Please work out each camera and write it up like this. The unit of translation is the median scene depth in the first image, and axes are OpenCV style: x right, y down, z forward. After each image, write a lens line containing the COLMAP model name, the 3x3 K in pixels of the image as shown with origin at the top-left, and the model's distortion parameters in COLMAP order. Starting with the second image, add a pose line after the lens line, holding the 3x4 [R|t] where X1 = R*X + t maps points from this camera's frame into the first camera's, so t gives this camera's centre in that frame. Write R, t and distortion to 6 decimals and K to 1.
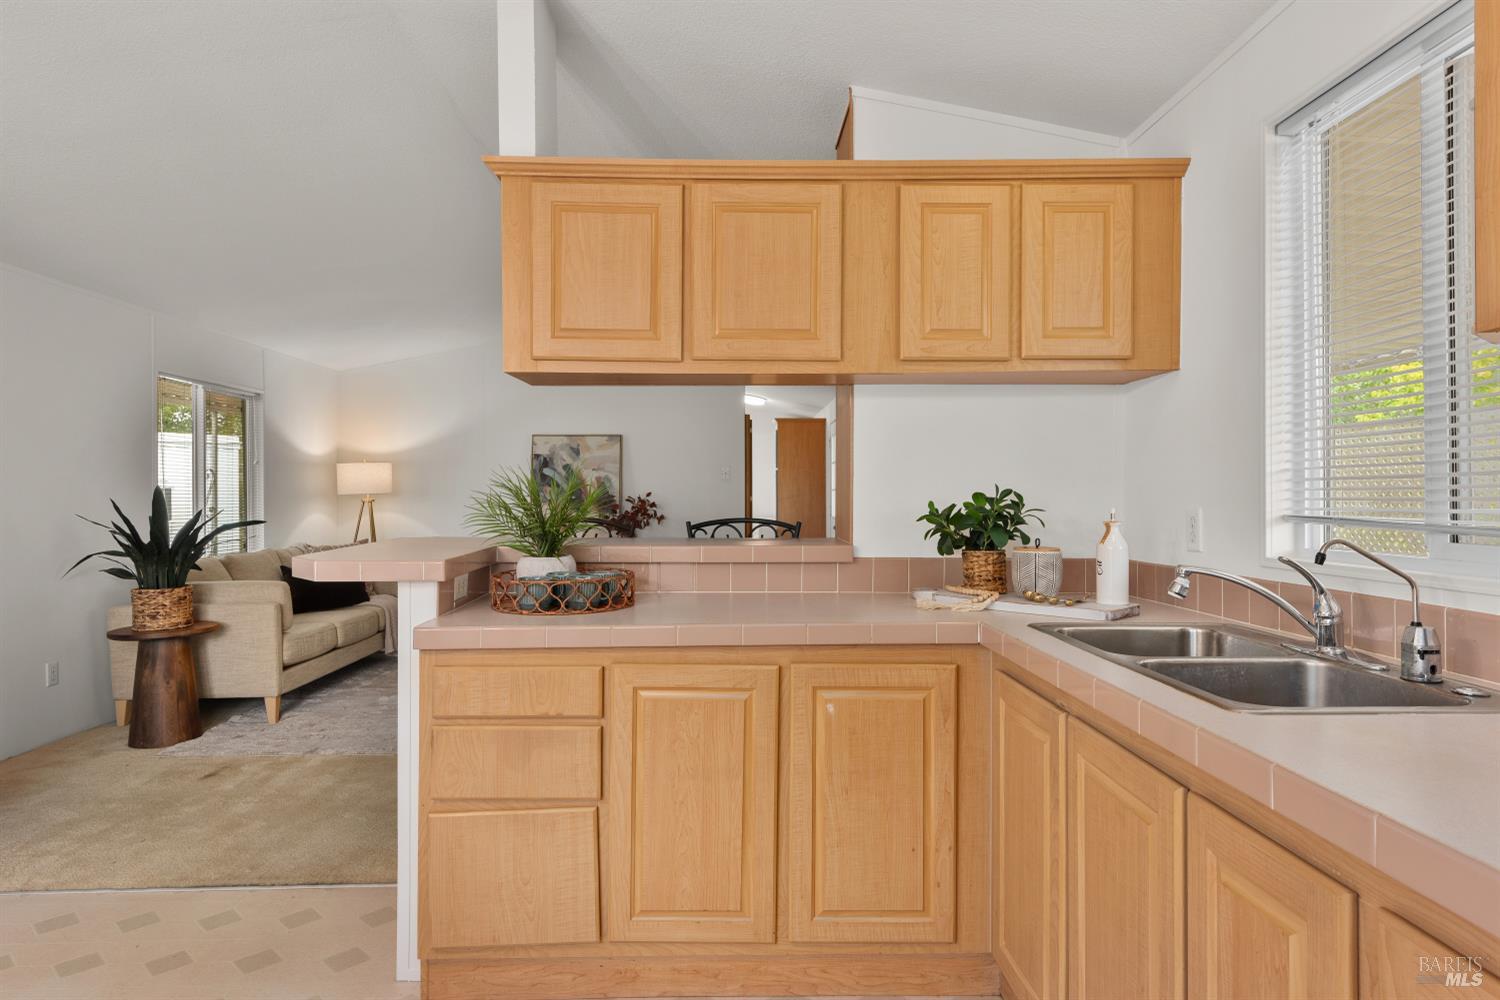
lens RADIAL K [[875.5, 0, 747.4], [0, 875.5, 491.2], [0, 0, 1]] dist [0.021506, -0.006535]
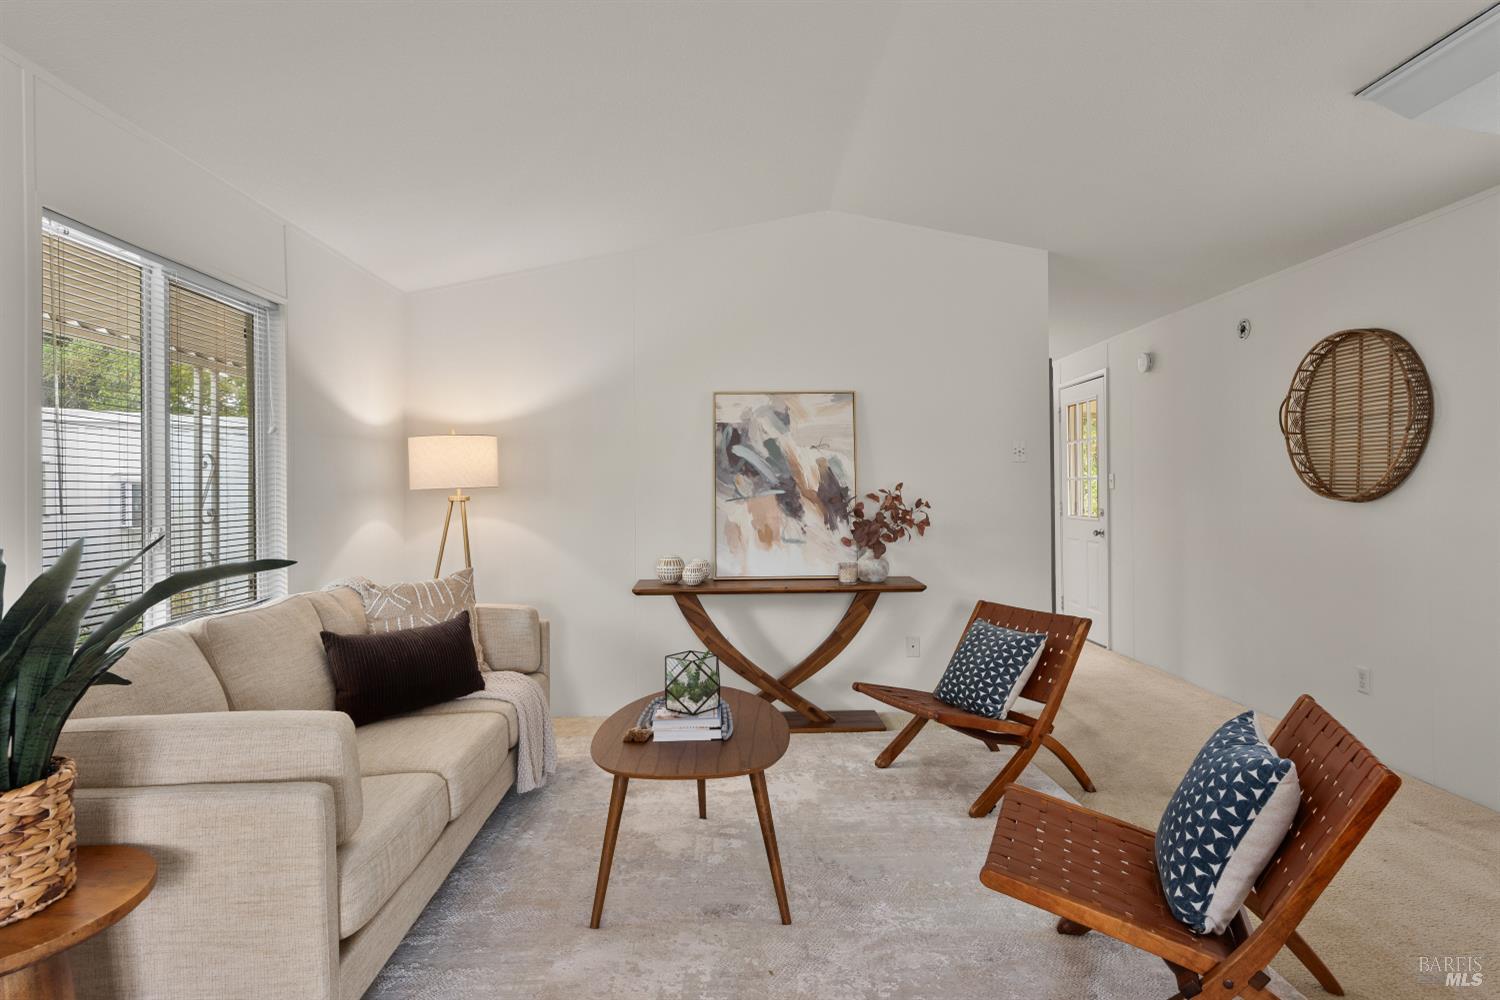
lens RADIAL K [[831.3, 0, 743.2], [0, 831.3, 485.6], [0, 0, 1]] dist [0.002788, -0.001471]
pose [[0.999978, -0.006624, 0.000236, -0.225815], [0.006624, 0.999977, -0.001605, 0.003306], [-0.000226, 0.001606, 0.999999, 0.410311]]
